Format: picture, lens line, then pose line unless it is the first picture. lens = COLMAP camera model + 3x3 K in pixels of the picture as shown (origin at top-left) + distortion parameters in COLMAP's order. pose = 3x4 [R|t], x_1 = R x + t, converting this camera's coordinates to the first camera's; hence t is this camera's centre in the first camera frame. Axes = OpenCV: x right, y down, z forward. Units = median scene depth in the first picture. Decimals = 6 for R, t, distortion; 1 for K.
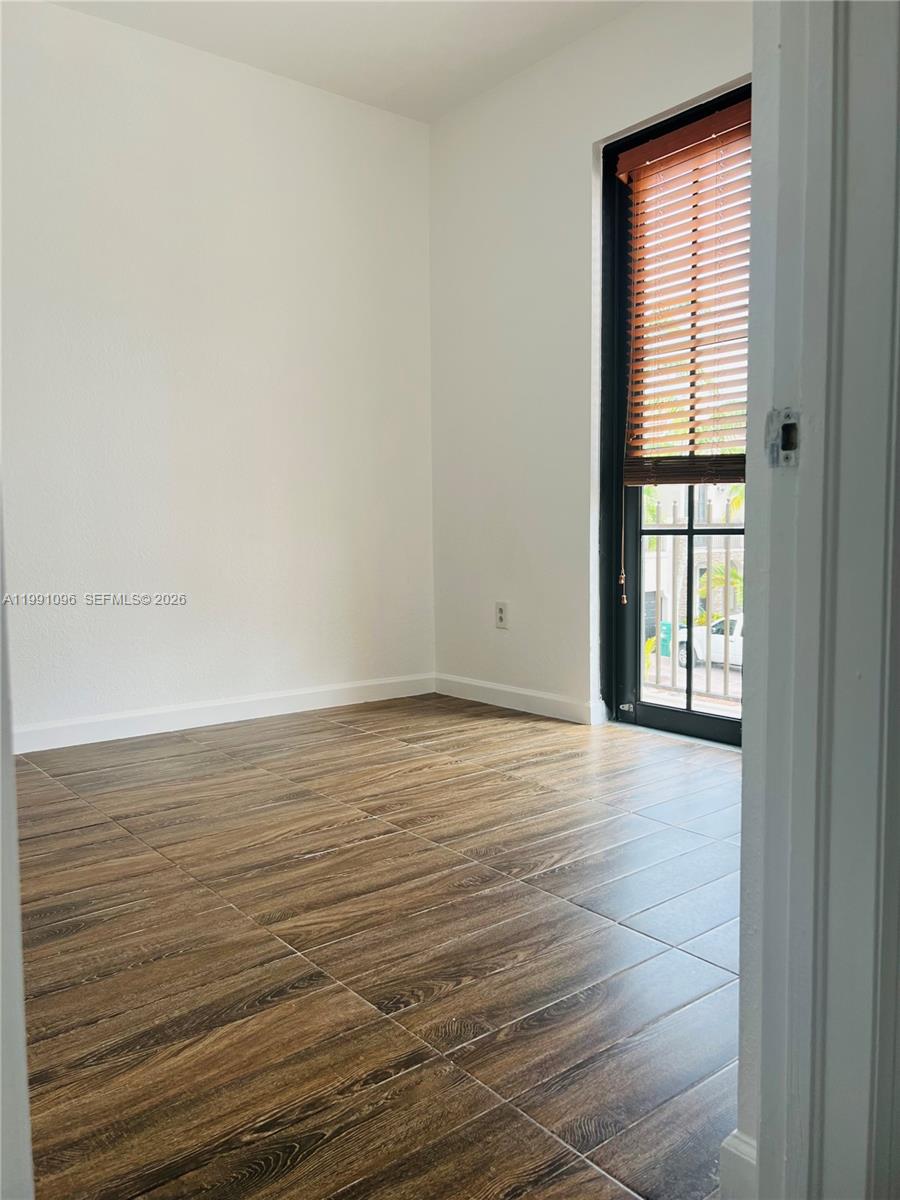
lens RADIAL K [[903.4, 0, 448.7], [0, 903.4, 606.3], [0, 0, 1]] dist [0.037808, -0.019187]
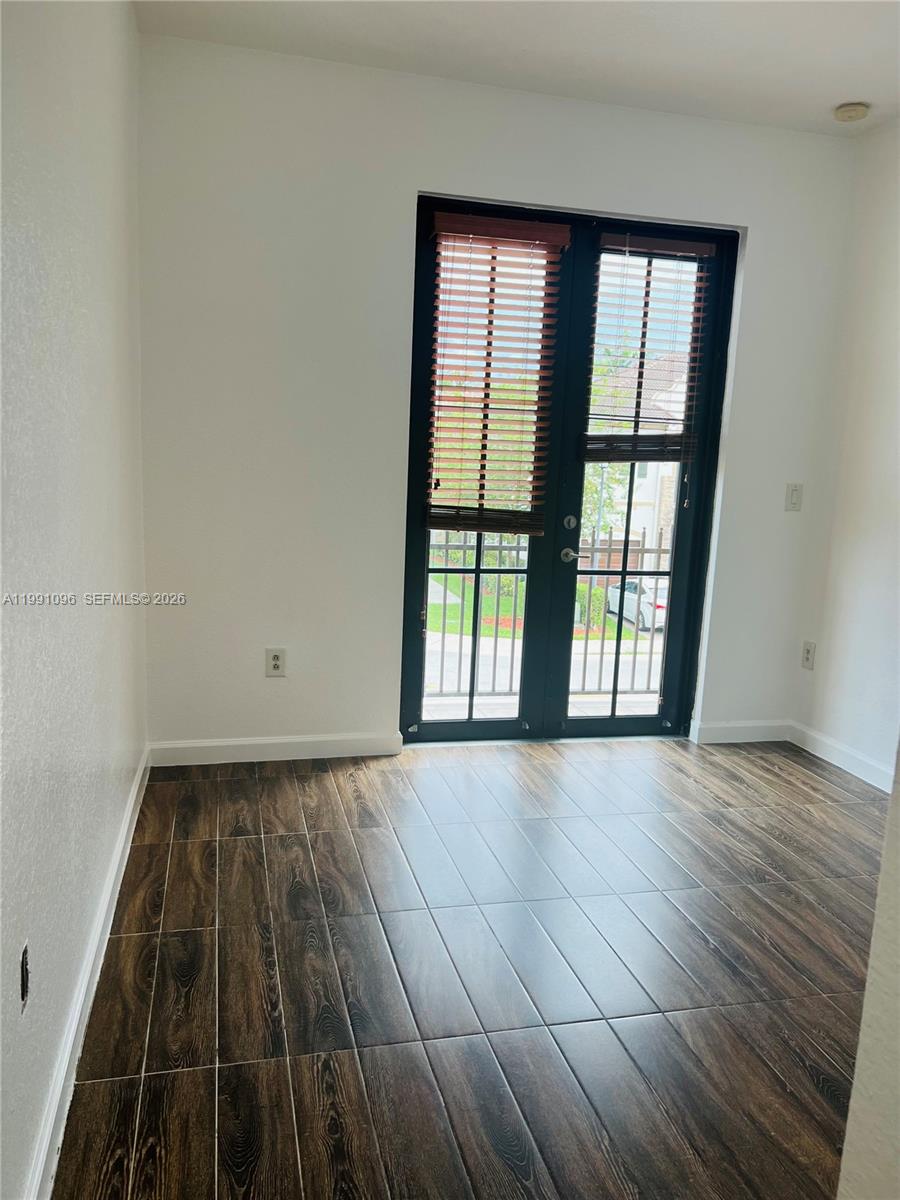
lens RADIAL K [[903.4, 0, 450.1], [0, 903.4, 593.0], [0, 0, 1]] dist [0.037808, -0.019187]
pose [[0.406332, -0.112265, 0.906803, -0.813690], [0.025133, 0.993421, 0.111727, -0.185544], [-0.913380, -0.022607, 0.406480, 0.550017]]
